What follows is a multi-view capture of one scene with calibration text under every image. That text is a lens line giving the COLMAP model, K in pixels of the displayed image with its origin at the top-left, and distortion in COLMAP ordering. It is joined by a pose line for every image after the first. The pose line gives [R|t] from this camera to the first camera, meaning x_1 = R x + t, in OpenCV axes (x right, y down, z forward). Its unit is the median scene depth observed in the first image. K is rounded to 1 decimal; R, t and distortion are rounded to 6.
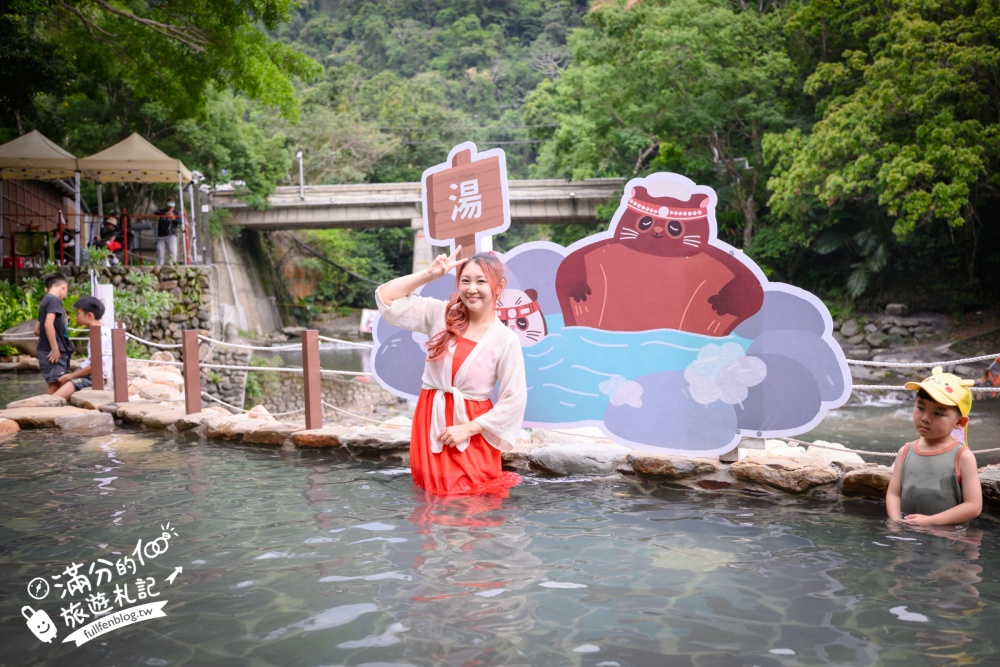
lens RADIAL K [[921.6, 0, 503.2], [0, 921.6, 335.2], [0, 0, 1]] dist [-0.002779, 0.000000]
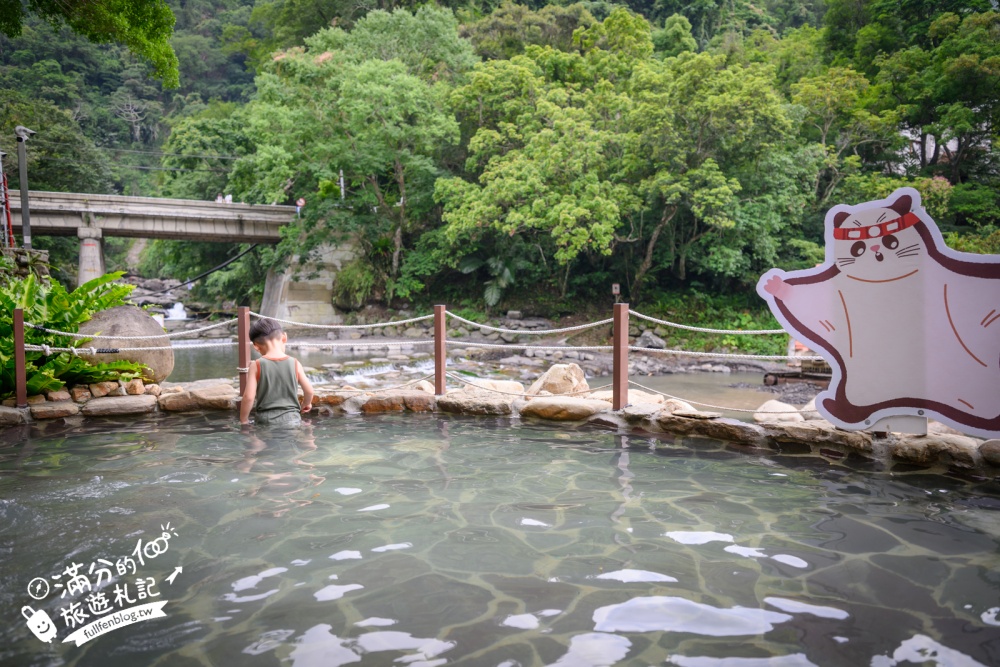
lens RADIAL K [[673.6, 0, 491.5], [0, 673.6, 330.6], [0, 0, 1]] dist [0.003097, 0.000036]
pose [[0.857842, -0.008820, 0.513838, -0.137256], [0.012383, 0.999917, -0.003509, -0.000952], [-0.513764, 0.009373, 0.857880, 0.153568]]
